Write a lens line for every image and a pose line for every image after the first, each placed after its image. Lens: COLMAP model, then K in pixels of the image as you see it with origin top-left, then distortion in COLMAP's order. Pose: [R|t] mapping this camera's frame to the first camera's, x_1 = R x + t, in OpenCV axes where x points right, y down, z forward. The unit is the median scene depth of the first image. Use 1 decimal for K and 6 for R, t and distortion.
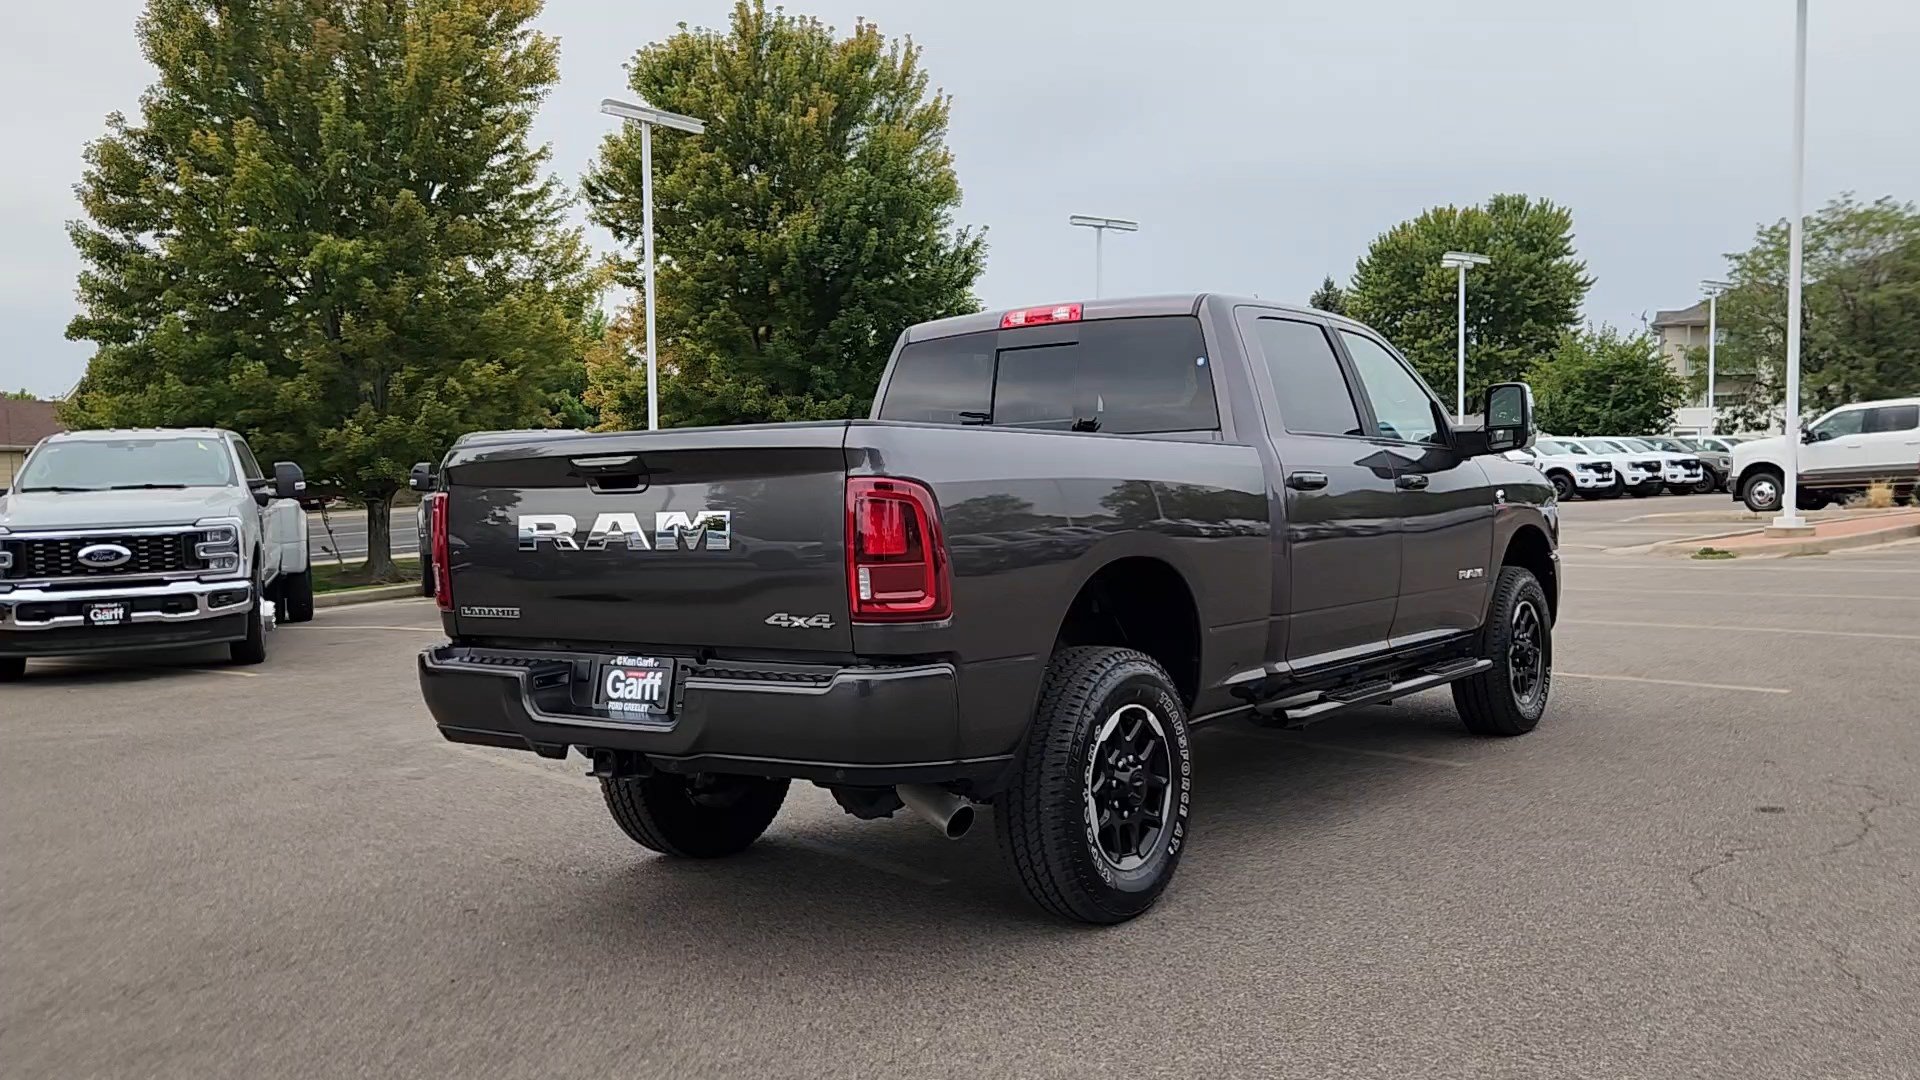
lens RADIAL K [[1625.4, 0, 945.9], [0, 1625.4, 548.5], [0, 0, 1]] dist [0.035710, -0.025529]
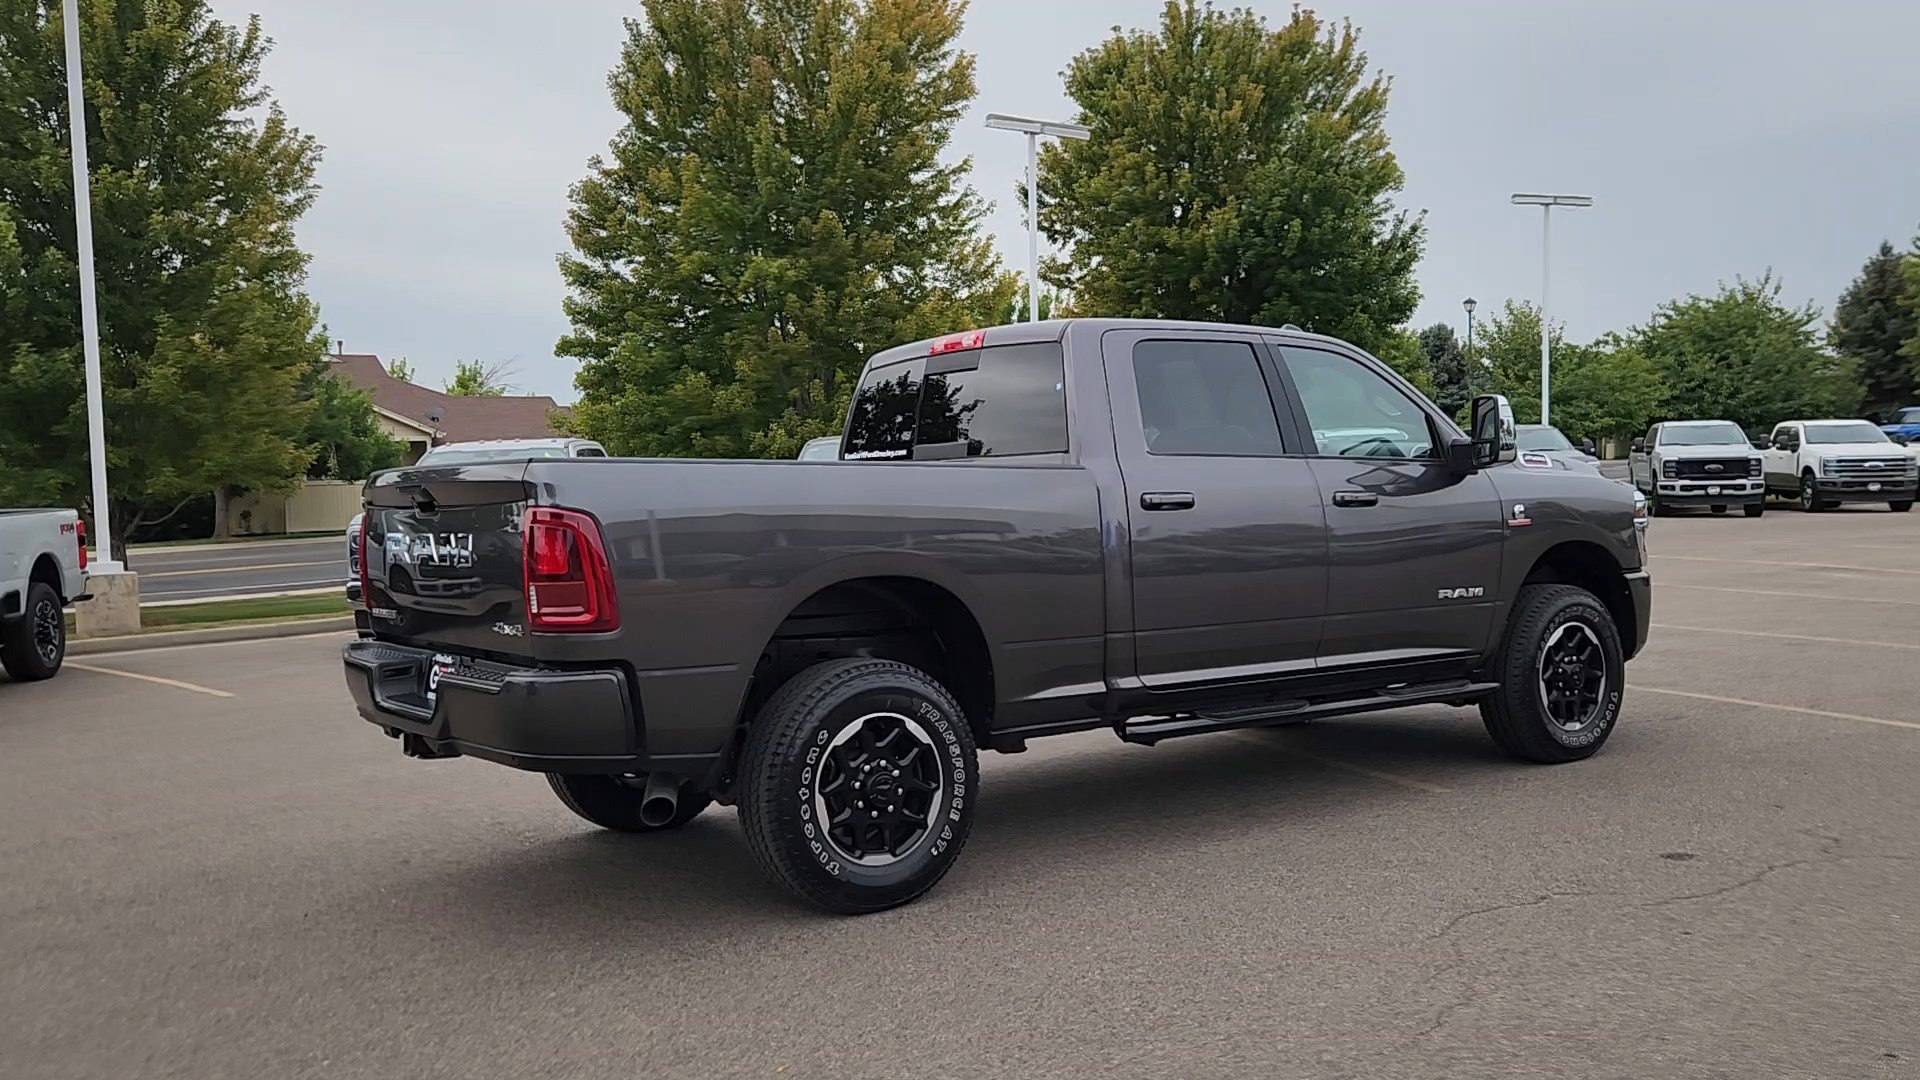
lens RADIAL K [[1625.4, 0, 945.3], [0, 1625.4, 547.4], [0, 0, 1]] dist [0.035710, -0.025529]
pose [[0.950619, 0.011444, -0.310148, 0.189975], [-0.010034, 0.999931, 0.006141, -0.008179], [0.310197, -0.002726, 0.950669, -0.004658]]
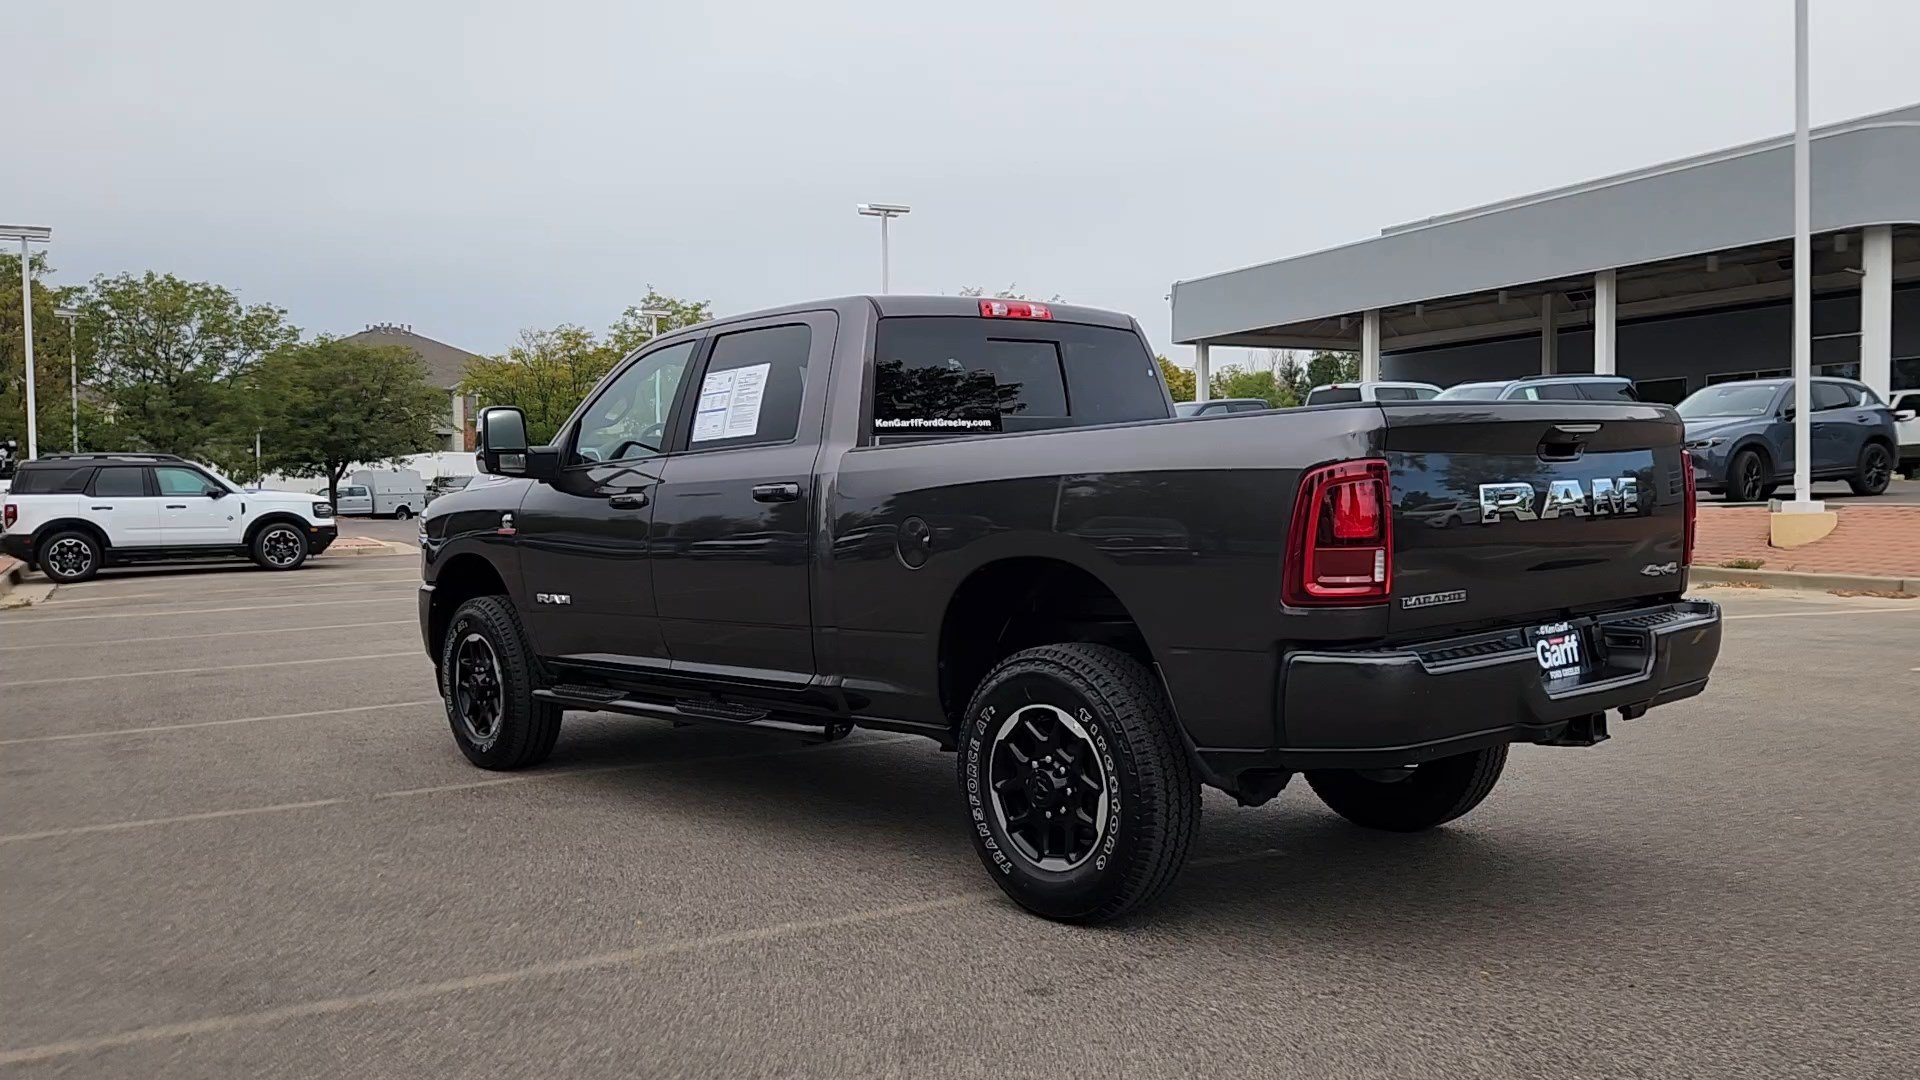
lens RADIAL K [[1625.4, 0, 954.8], [0, 1625.4, 533.6], [0, 0, 1]] dist [0.035710, -0.025529]
pose [[0.205369, -0.008303, 0.978649, -0.457550], [0.059808, 0.998202, -0.004081, -0.002673], [-0.976855, 0.059369, 0.205496, 0.419117]]
